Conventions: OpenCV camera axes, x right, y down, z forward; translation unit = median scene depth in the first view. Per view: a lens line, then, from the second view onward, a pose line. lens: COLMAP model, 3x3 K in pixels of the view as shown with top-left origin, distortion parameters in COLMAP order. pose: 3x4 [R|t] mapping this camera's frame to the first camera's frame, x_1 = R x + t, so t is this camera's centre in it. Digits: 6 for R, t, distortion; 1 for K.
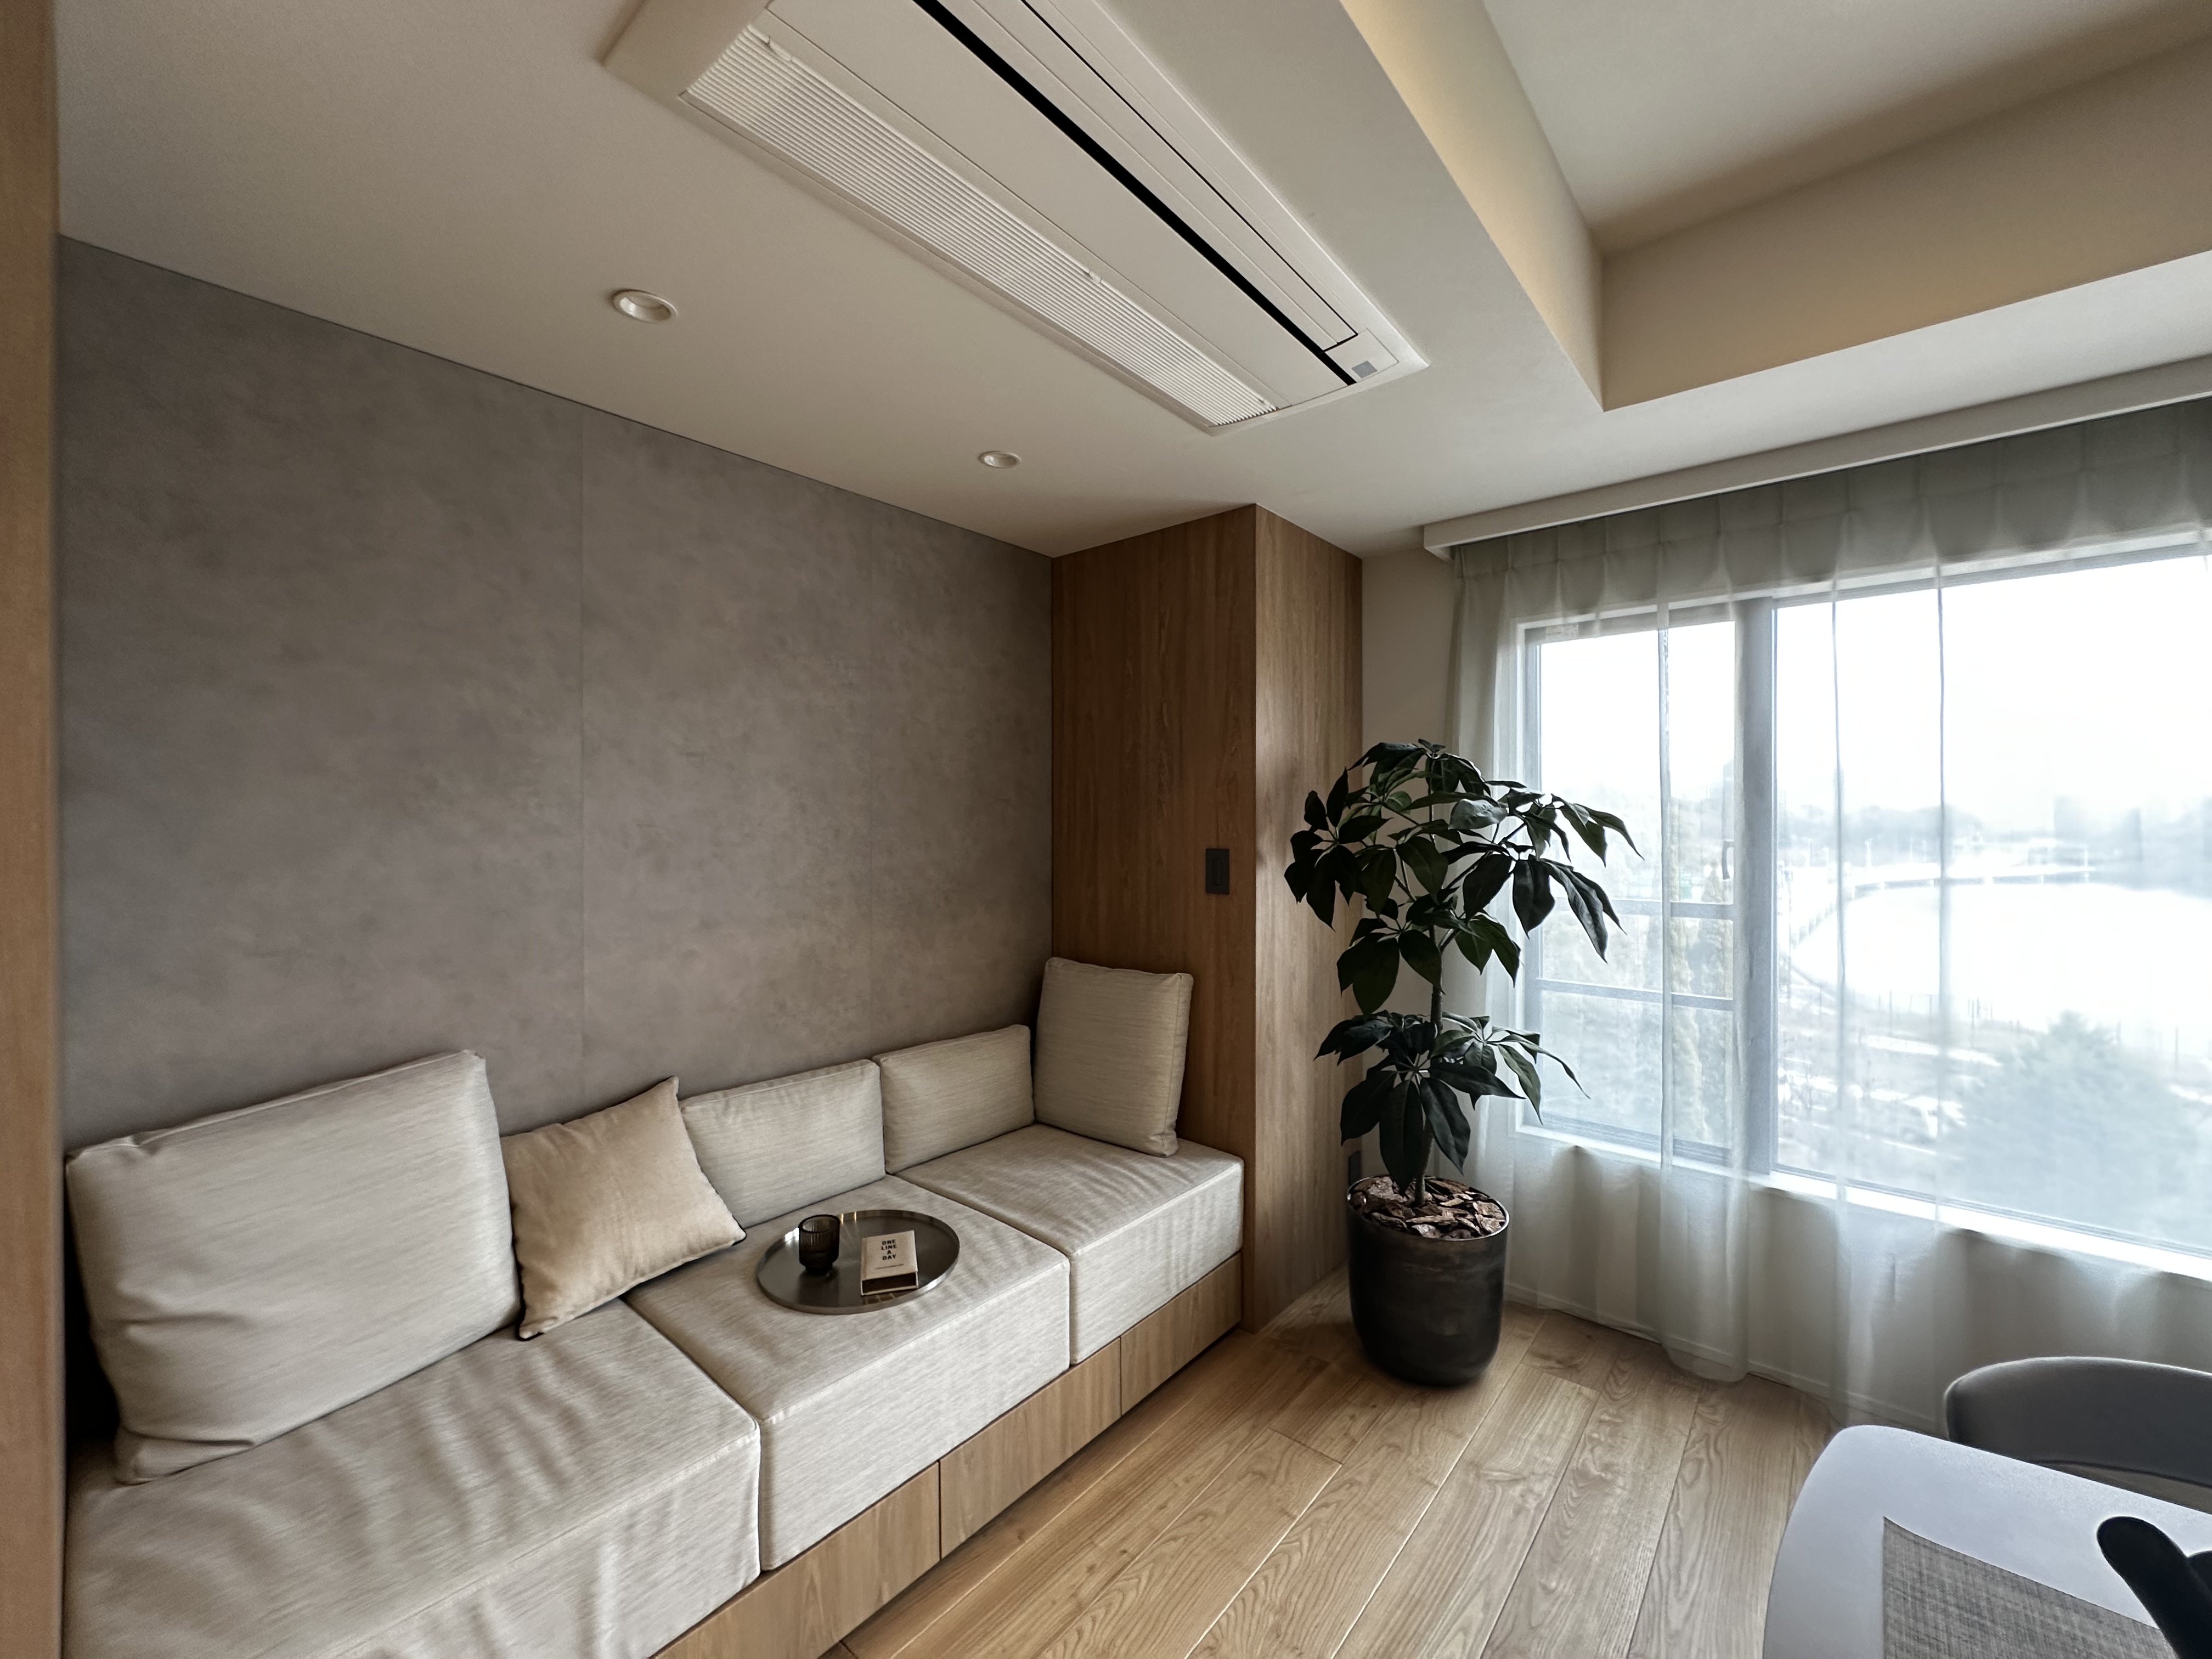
lens RADIAL K [[888.1, 0, 1107.7], [0, 888.1, 827.6], [0, 0, 1]] dist [-0.003815, 0.000552]
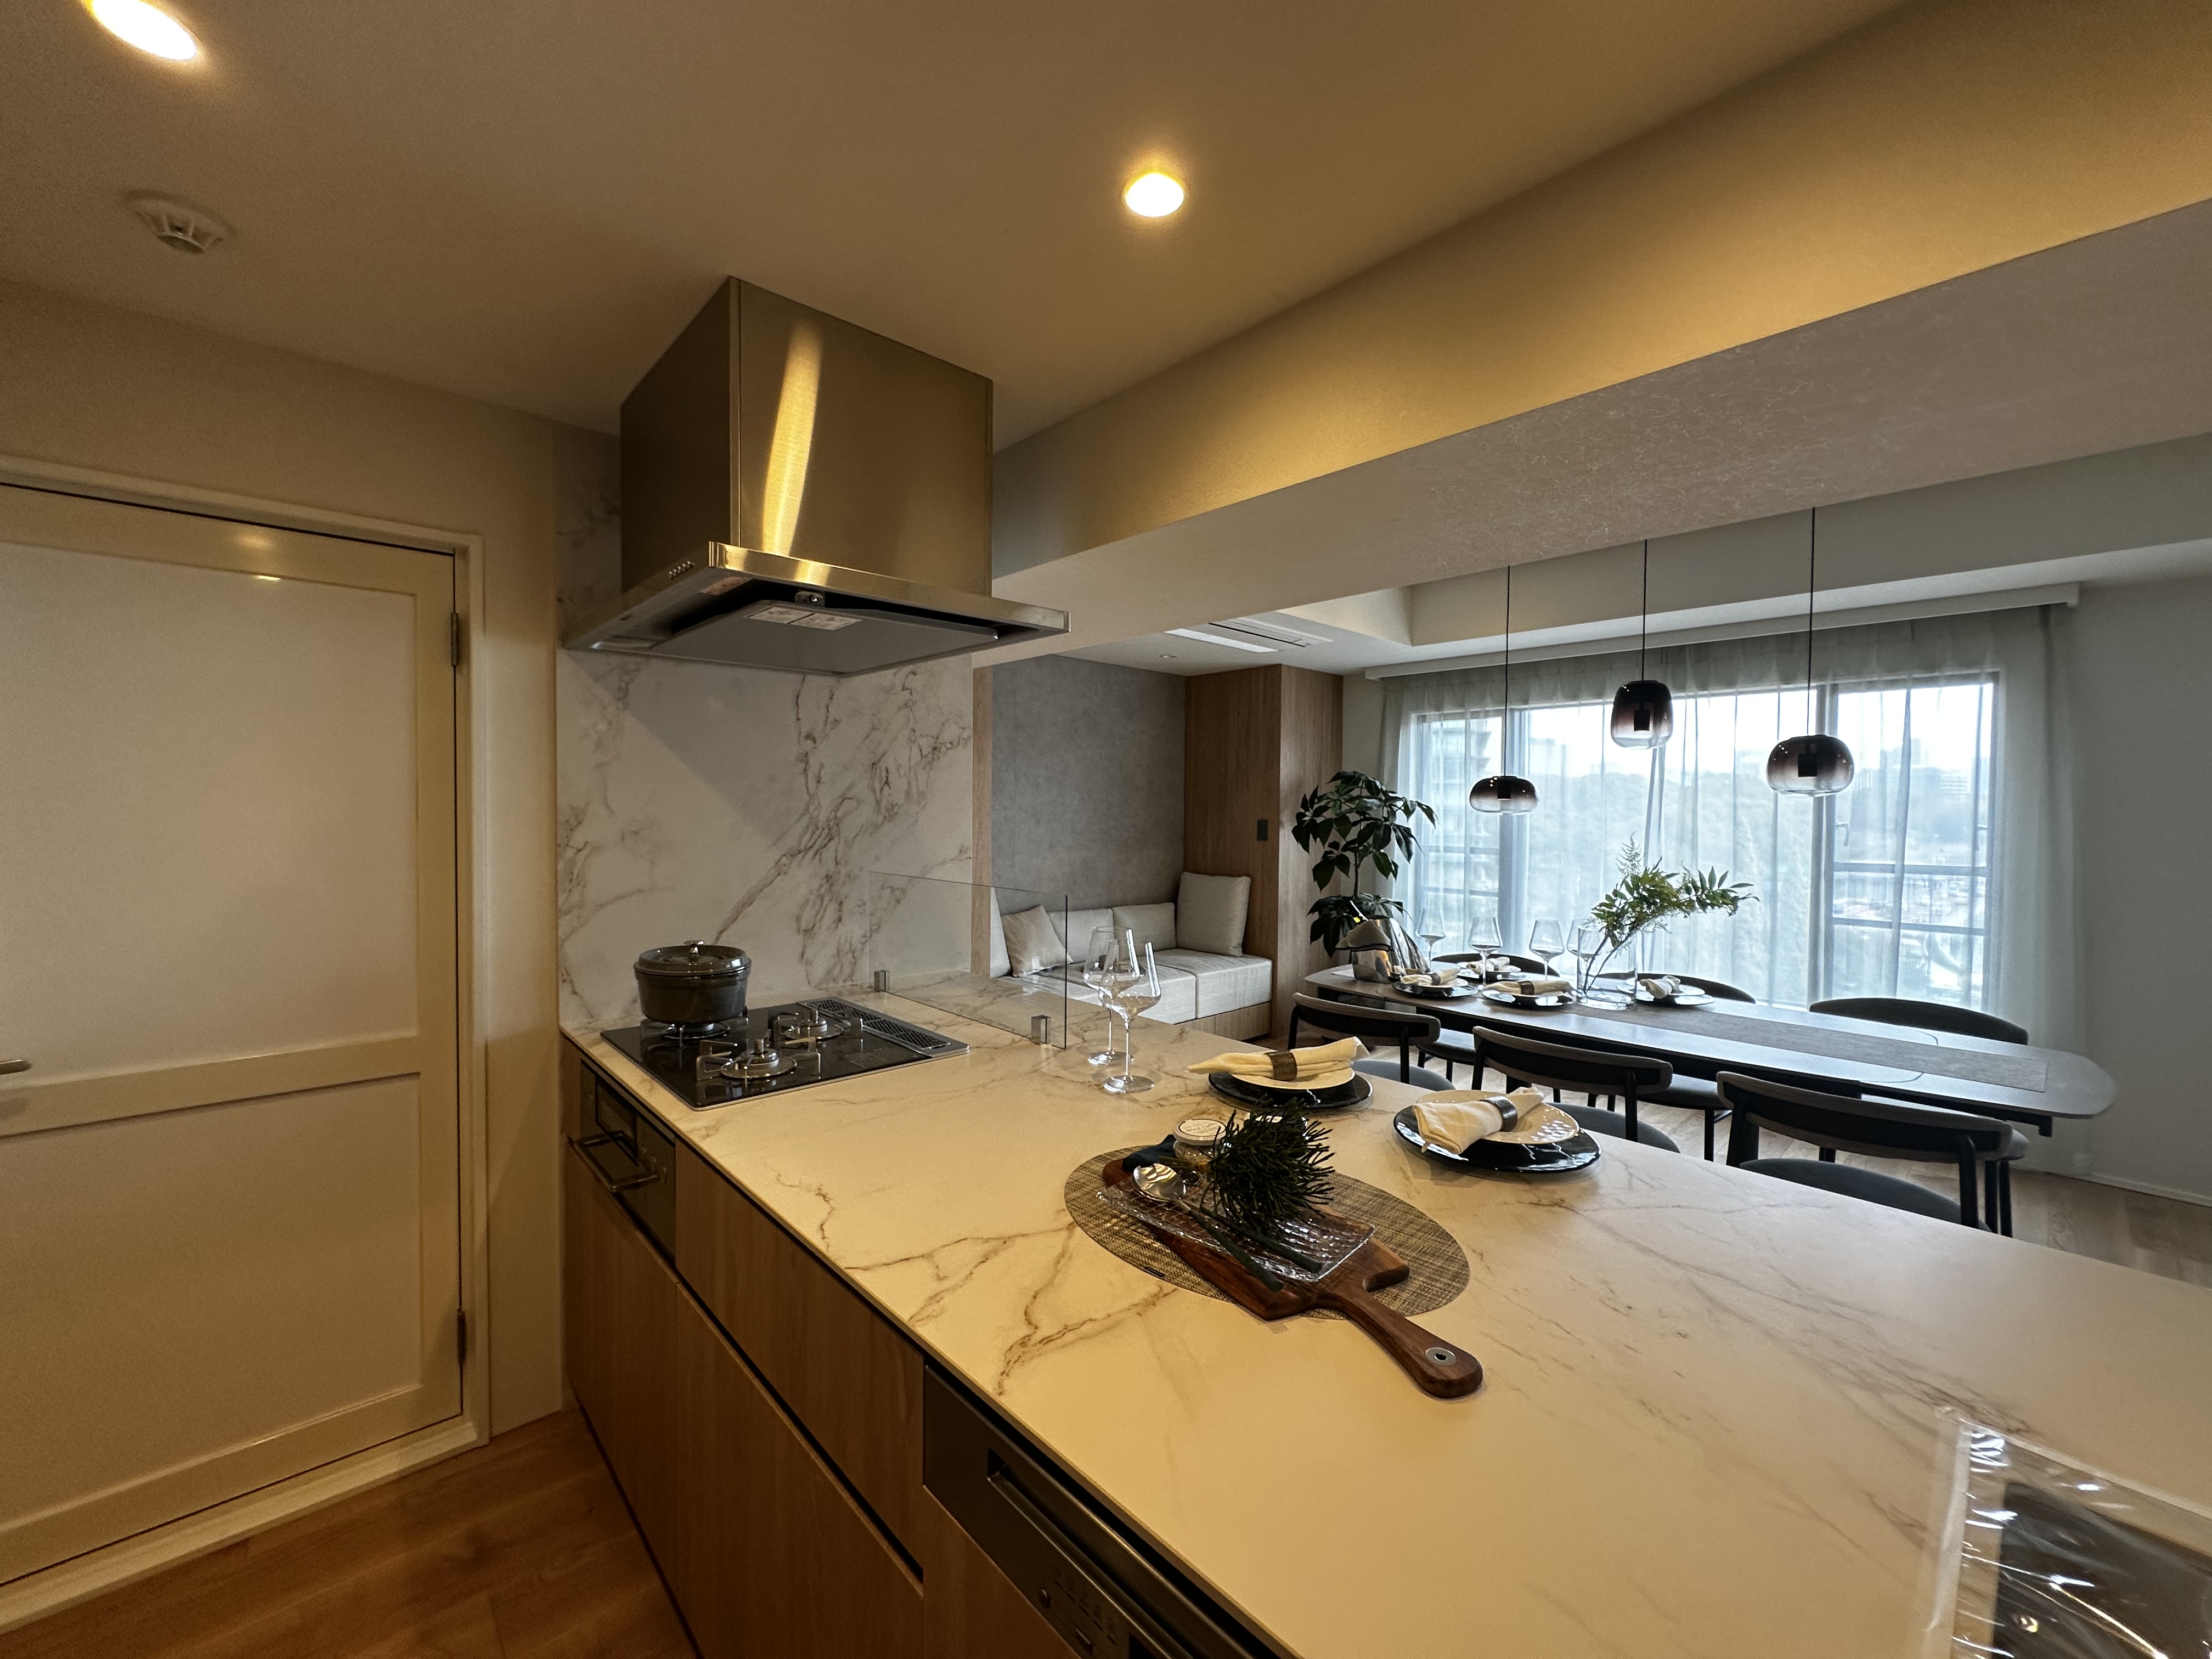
lens RADIAL K [[888.1, 0, 1107.7], [0, 888.1, 827.6], [0, 0, 1]] dist [-0.003815, 0.000552]
pose [[0.993418, 0.013506, -0.113745, -0.006315], [-0.011442, 0.999758, 0.018783, 0.006445], [0.113971, -0.017358, 0.993332, -1.263122]]
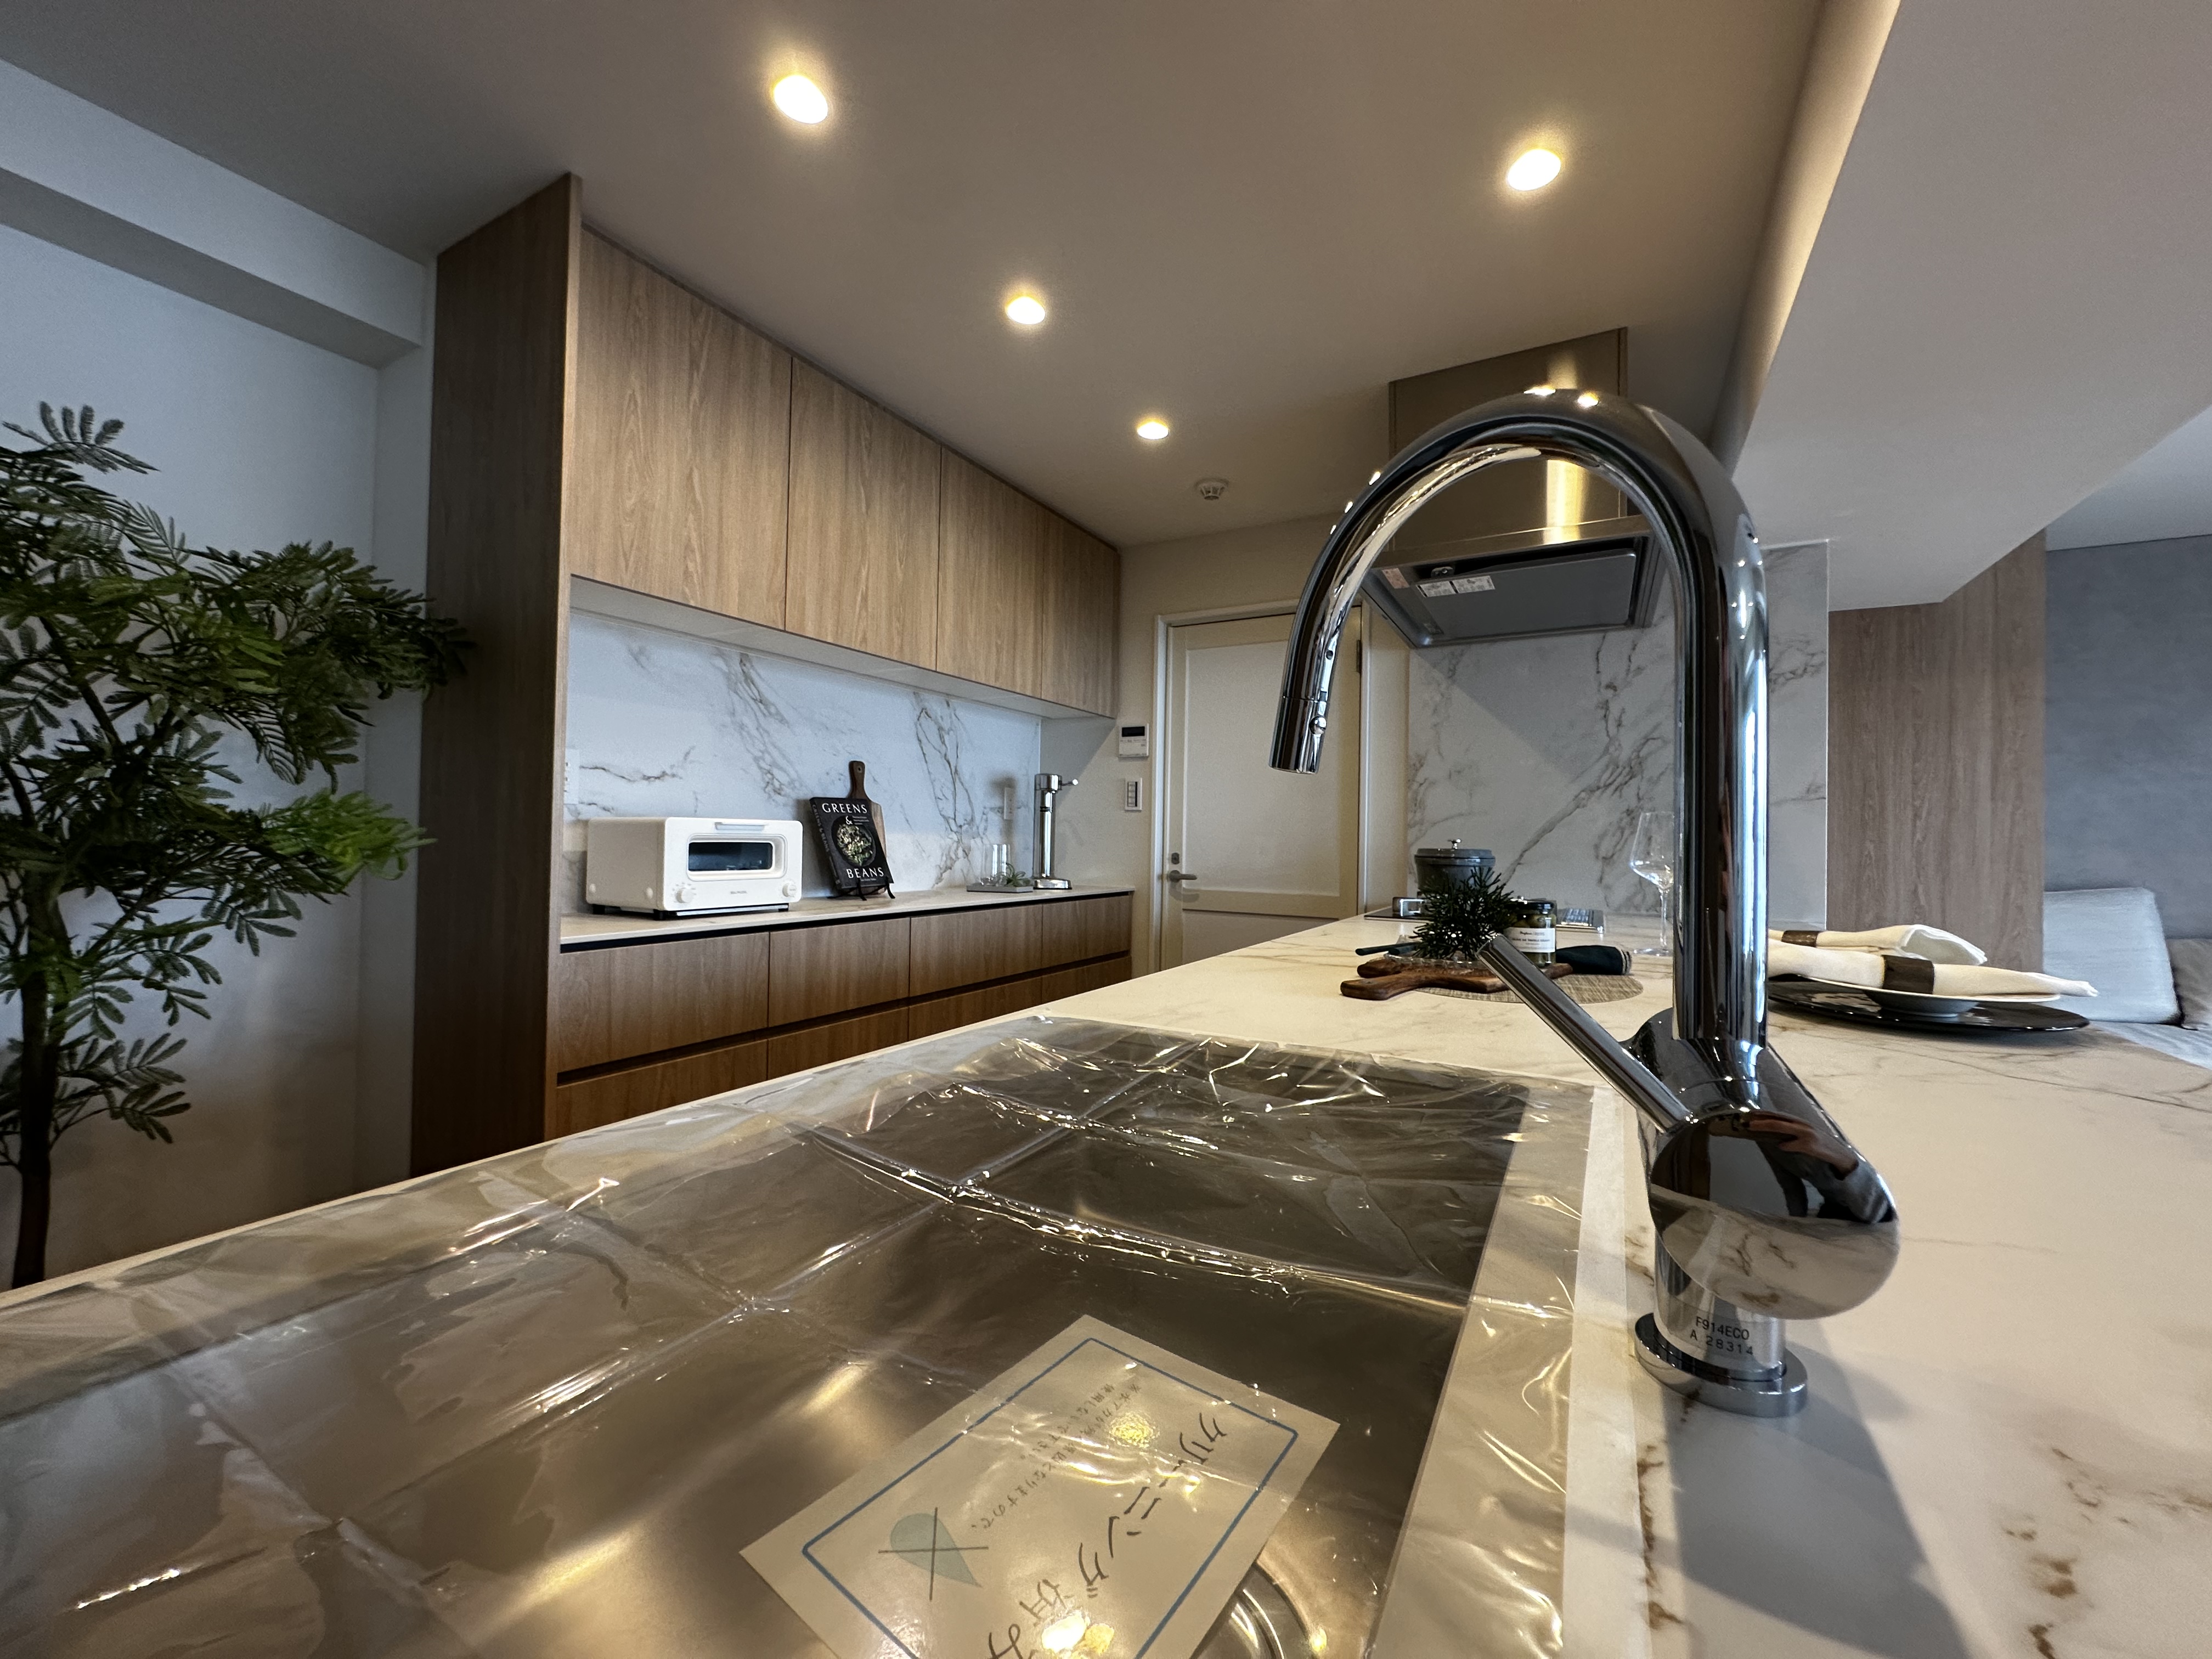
lens RADIAL K [[888.1, 0, 1107.7], [0, 888.1, 827.6], [0, 0, 1]] dist [-0.003815, 0.000552]
pose [[0.200596, -0.006030, -0.979655, 0.521193], [-0.024139, 0.999647, -0.011096, 0.134639], [0.979377, 0.025874, 0.200380, -1.153516]]
